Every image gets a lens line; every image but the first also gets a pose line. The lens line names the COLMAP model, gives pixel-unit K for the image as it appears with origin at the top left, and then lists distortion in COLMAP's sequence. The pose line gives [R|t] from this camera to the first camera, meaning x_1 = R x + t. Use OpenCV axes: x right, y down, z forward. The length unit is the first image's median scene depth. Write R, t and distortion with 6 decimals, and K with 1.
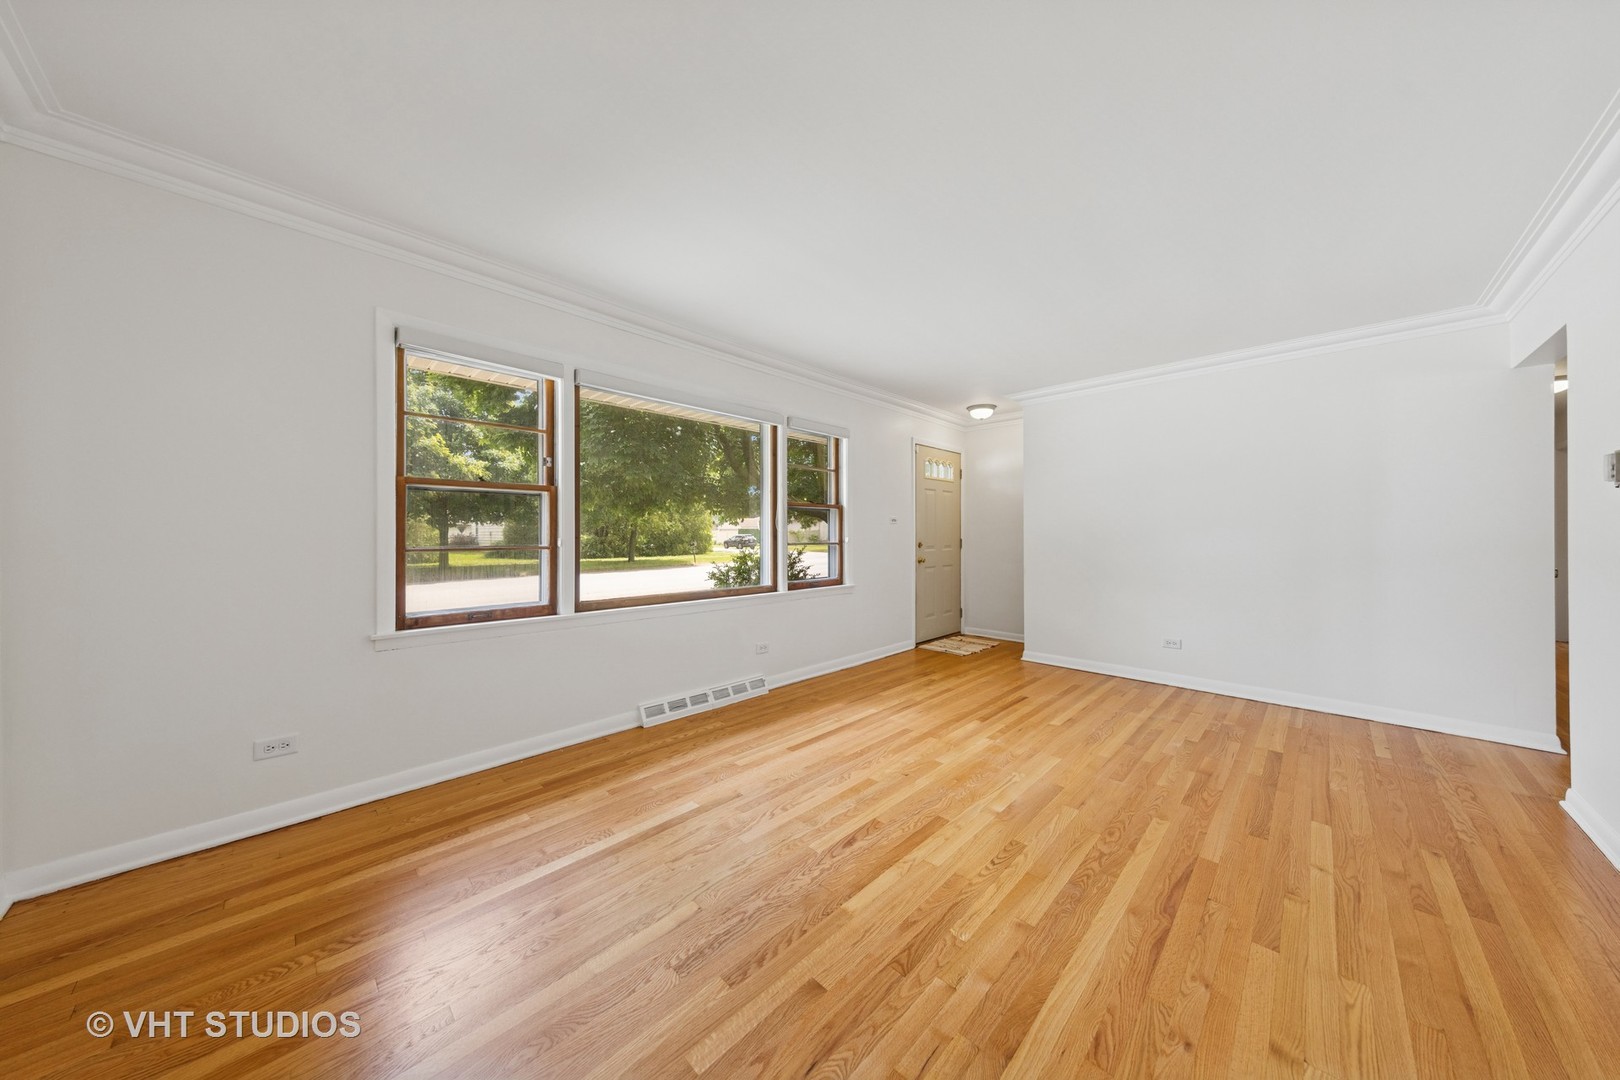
lens RADIAL K [[524.3, 0, 811.0], [0, 524.3, 533.5], [0, 0, 1]] dist [0.011134, -0.000127]
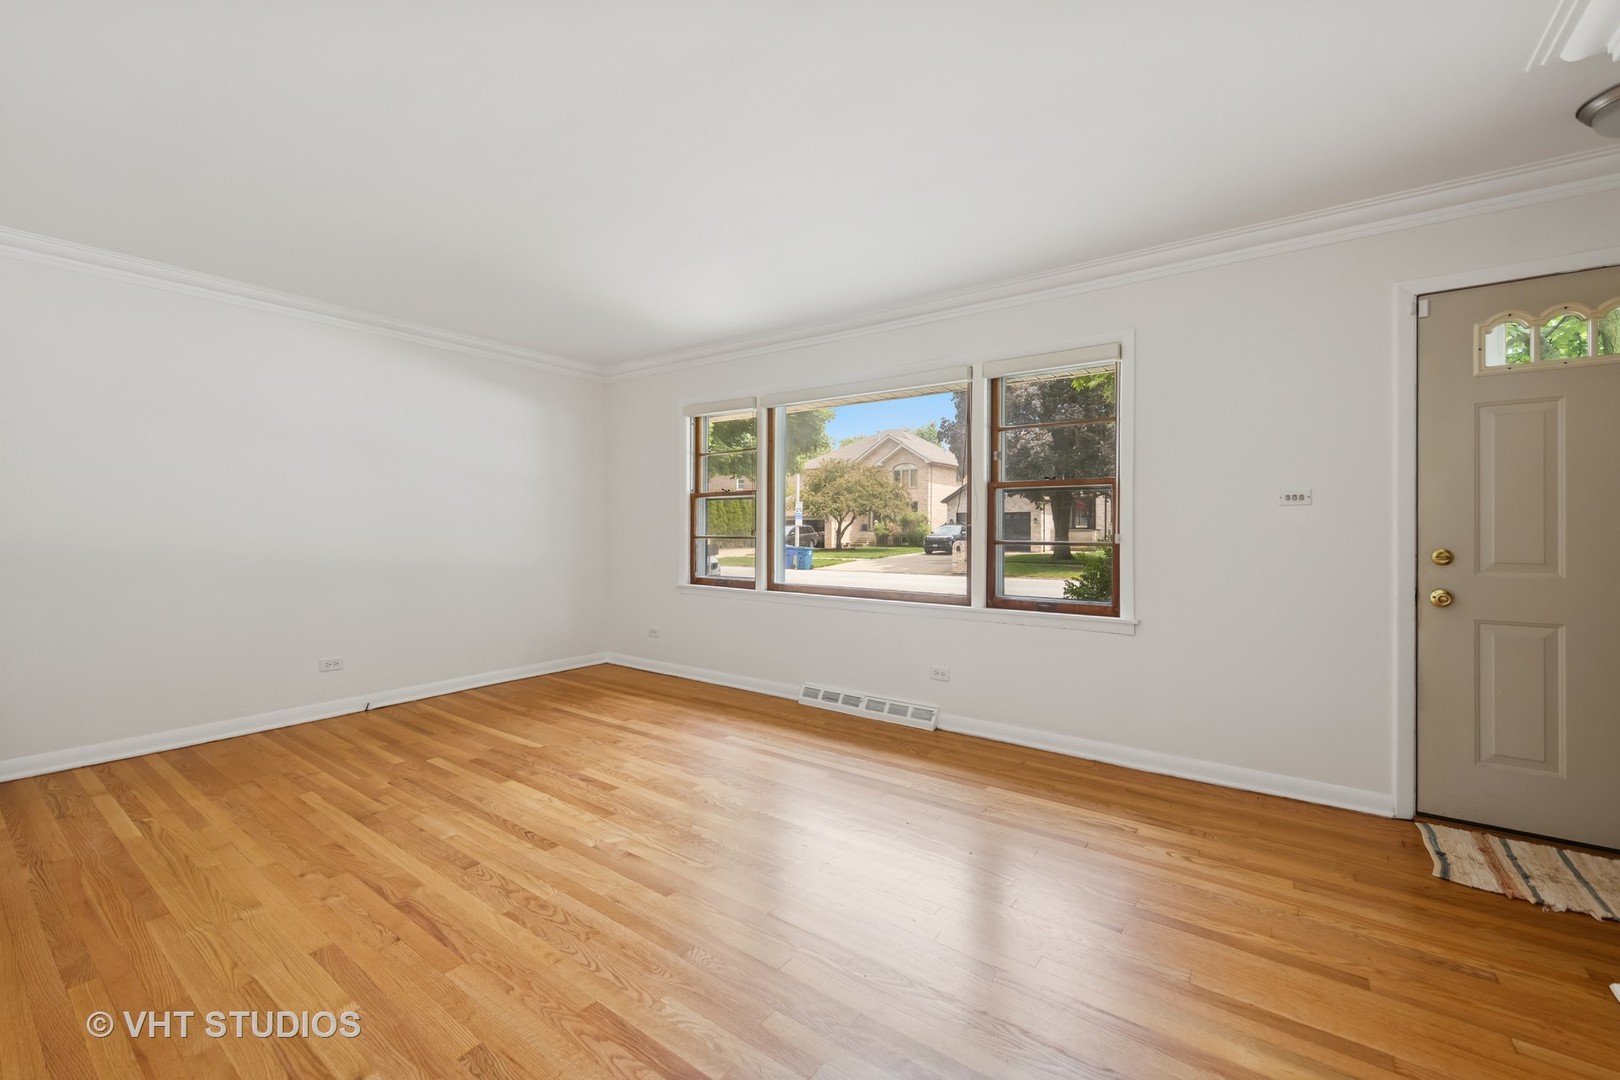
lens RADIAL K [[658.6, 0, 810.0], [0, 658.6, 540.0], [0, 0, 1]] dist [0.007879, 0.000233]
pose [[0.137772, 0.016577, -0.990325, 1.399465], [-0.002485, 0.999863, 0.016391, 0.006207], [0.990461, 0.000203, 0.137794, 1.109864]]
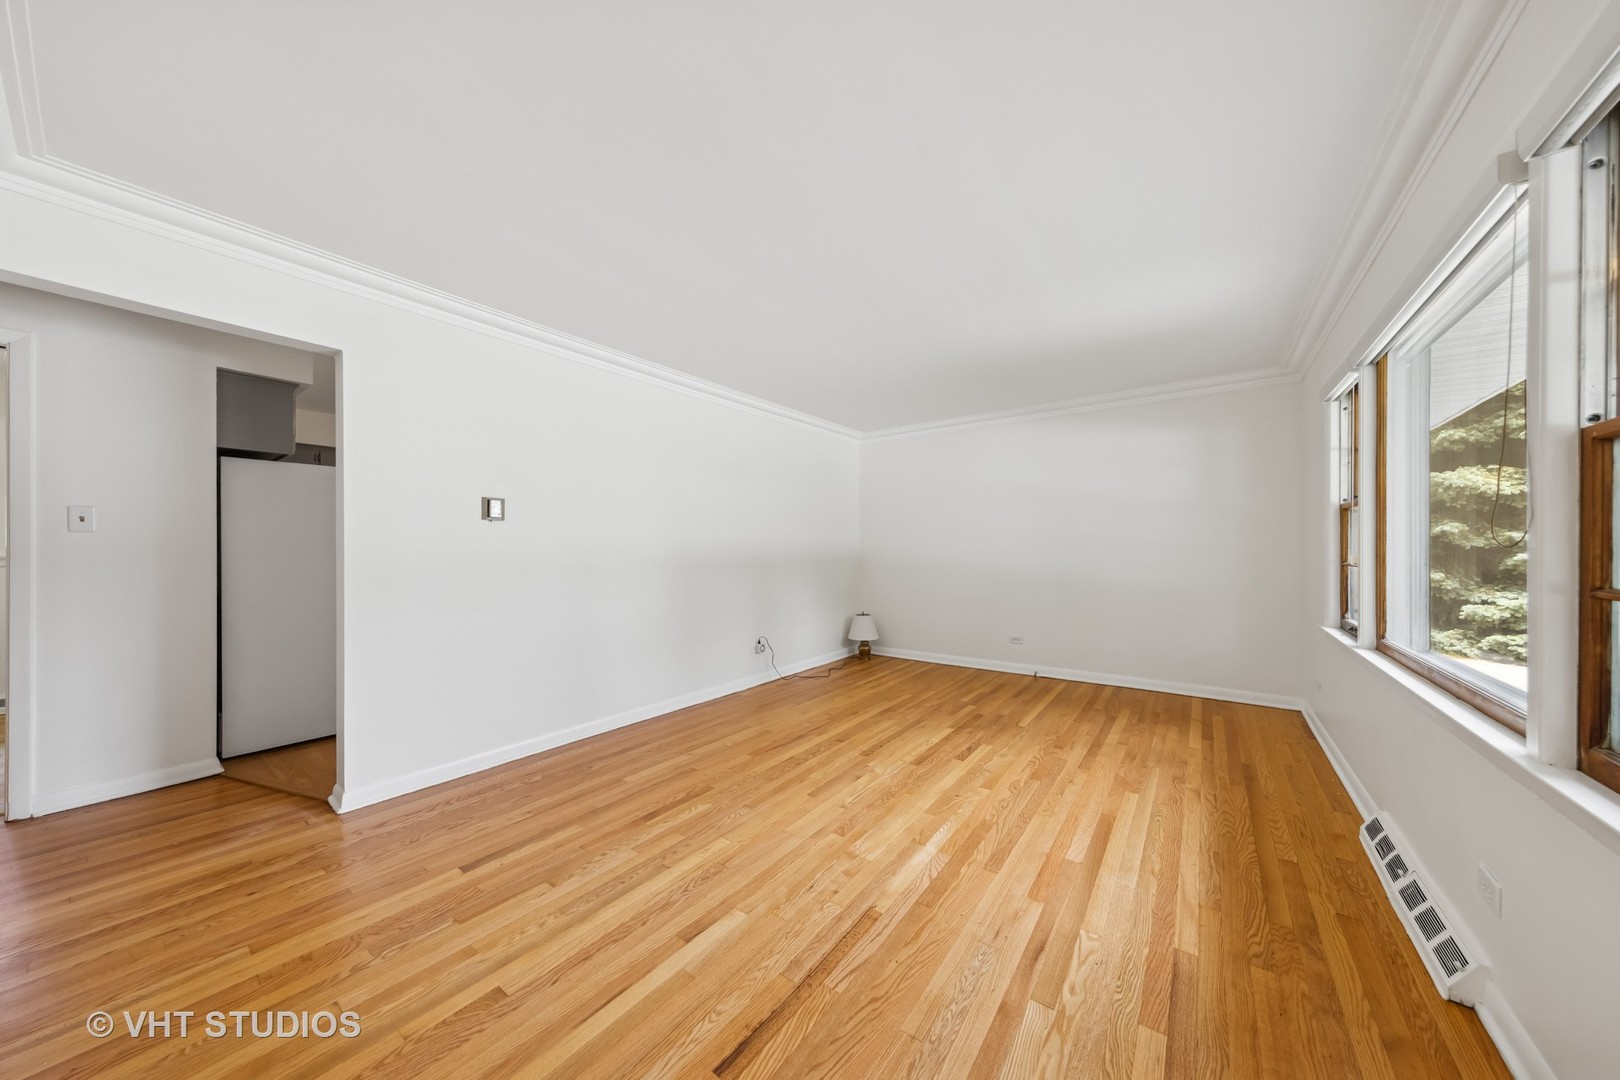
lens RADIAL K [[524.3, 0, 811.0], [0, 524.3, 533.5], [0, 0, 1]] dist [0.011134, -0.000127]
pose [[-0.989779, -0.005054, -0.142522, 0.649340], [-0.000945, 0.999582, -0.028885, -0.003416], [0.142608, -0.028455, -0.989370, 2.123679]]
